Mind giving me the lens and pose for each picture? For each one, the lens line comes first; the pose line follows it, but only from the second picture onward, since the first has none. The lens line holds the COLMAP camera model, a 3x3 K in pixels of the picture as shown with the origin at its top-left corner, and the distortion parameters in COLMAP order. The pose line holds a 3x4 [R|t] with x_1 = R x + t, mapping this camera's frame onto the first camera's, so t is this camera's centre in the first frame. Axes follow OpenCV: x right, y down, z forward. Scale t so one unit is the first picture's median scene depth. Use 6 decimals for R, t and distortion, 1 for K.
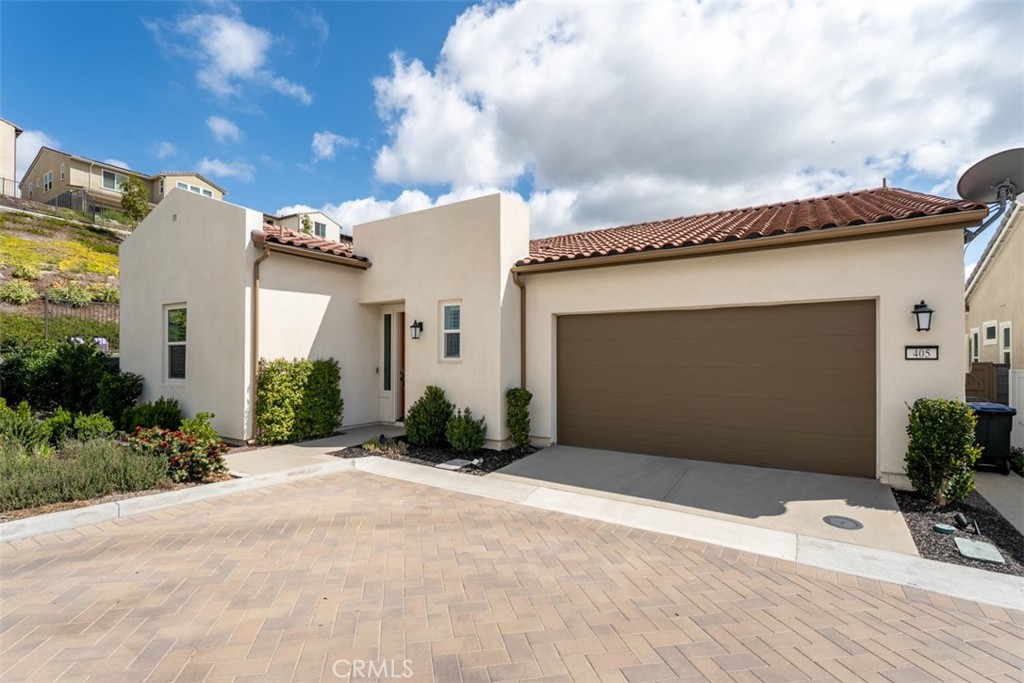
lens RADIAL K [[474.0, 0, 510.5], [0, 474.0, 334.0], [0, 0, 1]] dist [-0.001010, 0.000119]
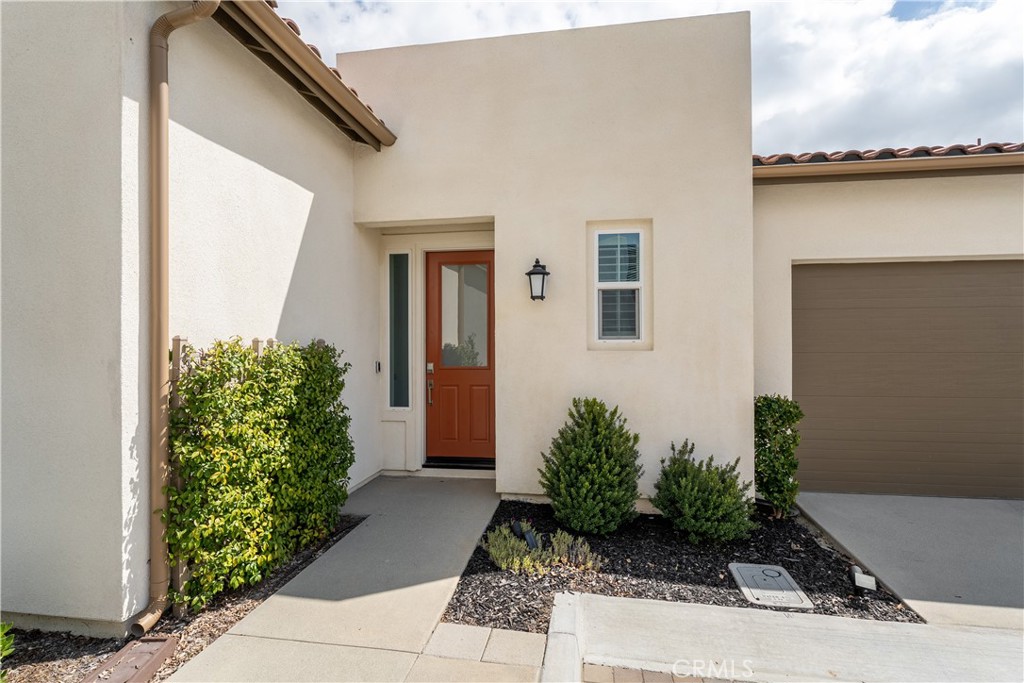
lens RADIAL K [[488.7, 0, 511.6], [0, 488.7, 328.3], [0, 0, 1]] dist [-0.001224, -0.000337]
pose [[0.912450, 0.009805, 0.409072, -0.441436], [-0.016379, 0.999787, 0.012572, 0.034669], [-0.408861, -0.018171, 0.912416, 0.596639]]
